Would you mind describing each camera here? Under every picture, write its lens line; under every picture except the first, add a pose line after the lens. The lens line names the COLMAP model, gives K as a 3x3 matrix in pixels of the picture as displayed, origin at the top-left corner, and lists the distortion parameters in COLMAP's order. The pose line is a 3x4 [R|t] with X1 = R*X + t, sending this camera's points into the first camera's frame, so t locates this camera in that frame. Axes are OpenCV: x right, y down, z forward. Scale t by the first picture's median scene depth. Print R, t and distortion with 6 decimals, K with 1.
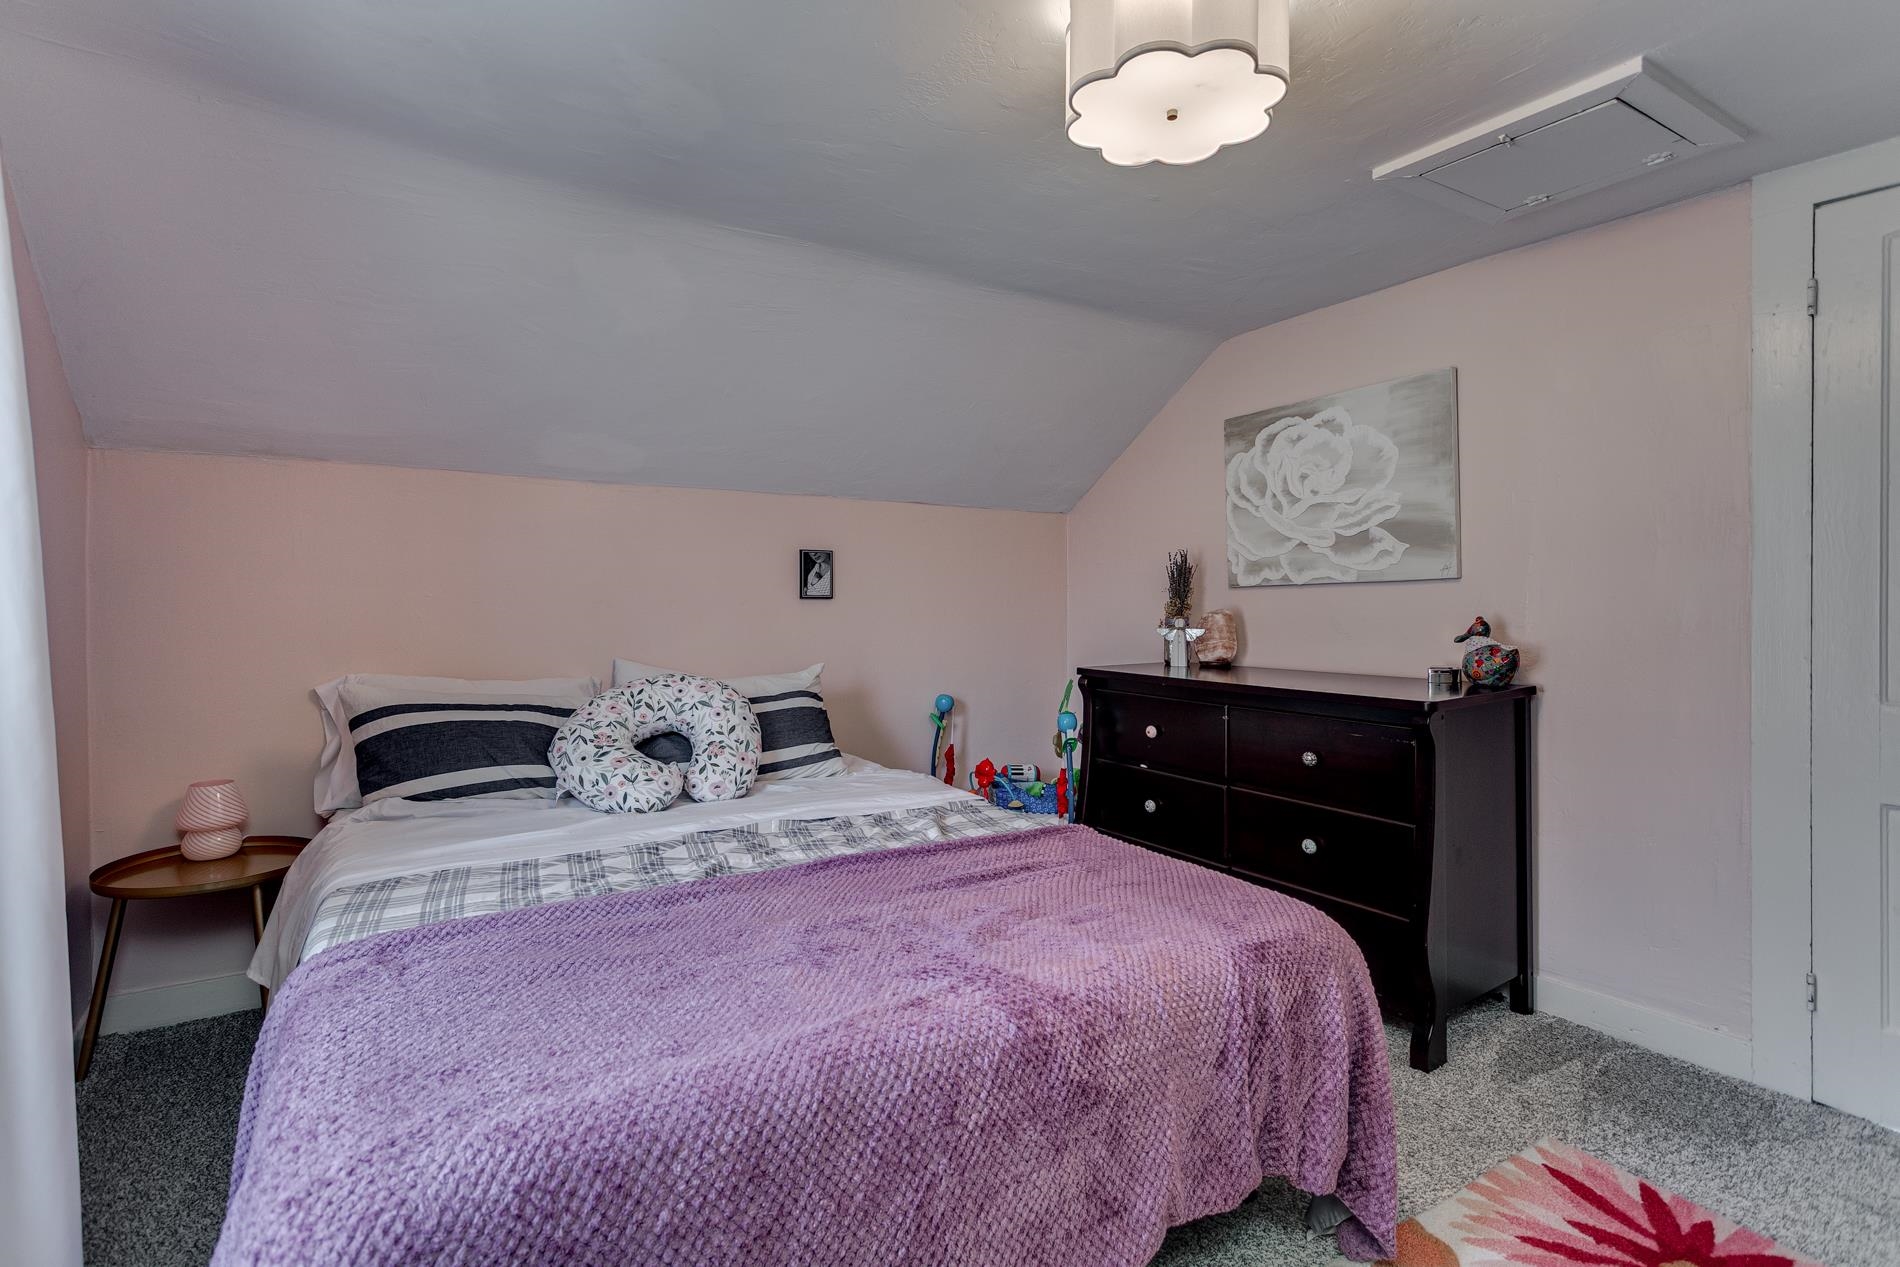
lens RADIAL K [[905.1, 0, 953.5], [0, 905.1, 629.7], [0, 0, 1]] dist [0.013630, 0.000246]
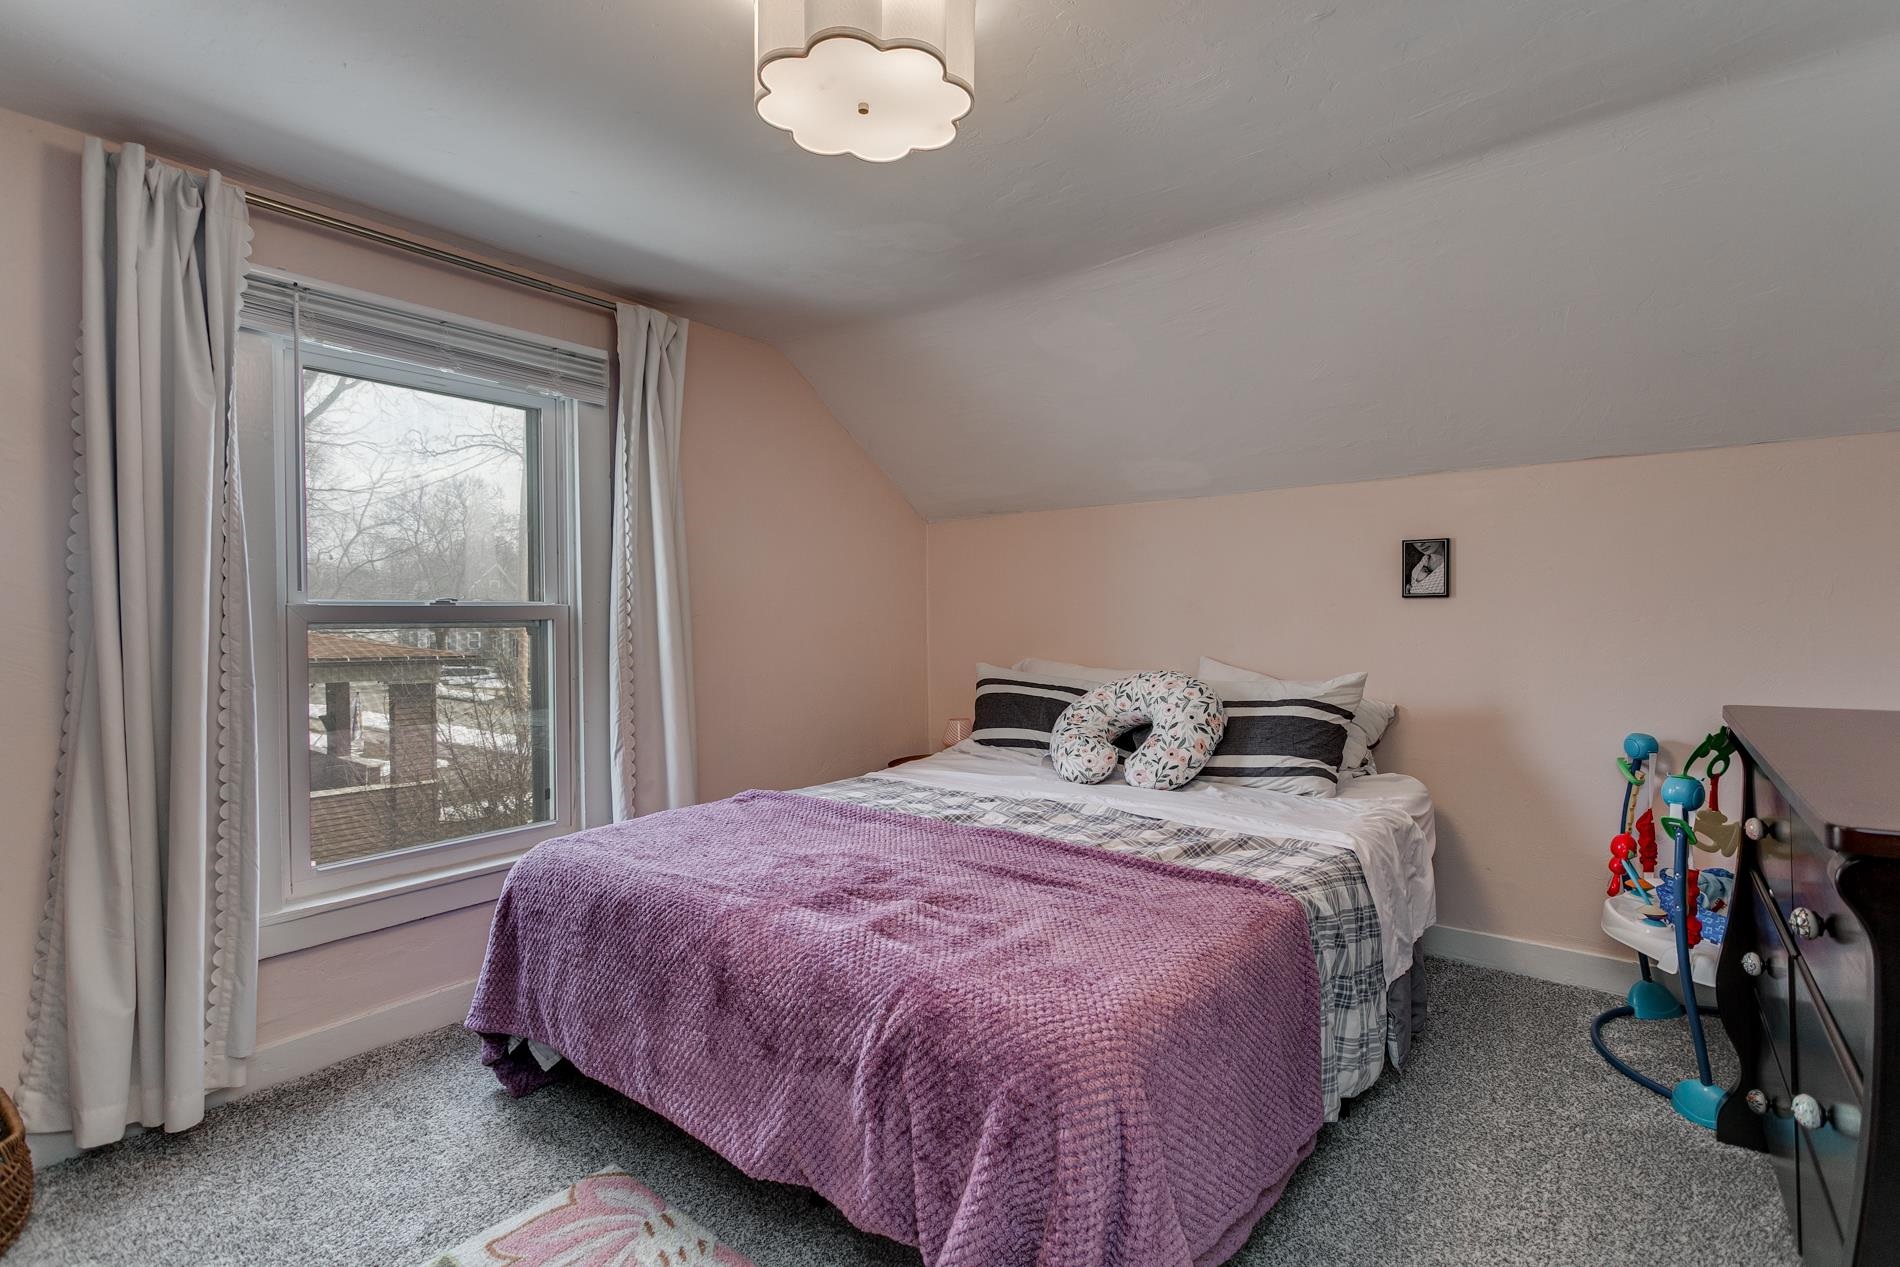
lens RADIAL K [[905.1, 0, 953.5], [0, 905.1, 629.7], [0, 0, 1]] dist [0.013630, 0.000246]
pose [[0.333284, 0.013429, -0.942731, 0.661515], [-0.014986, 0.999848, 0.008945, -0.006919], [0.942707, 0.011147, 0.333435, 0.406776]]
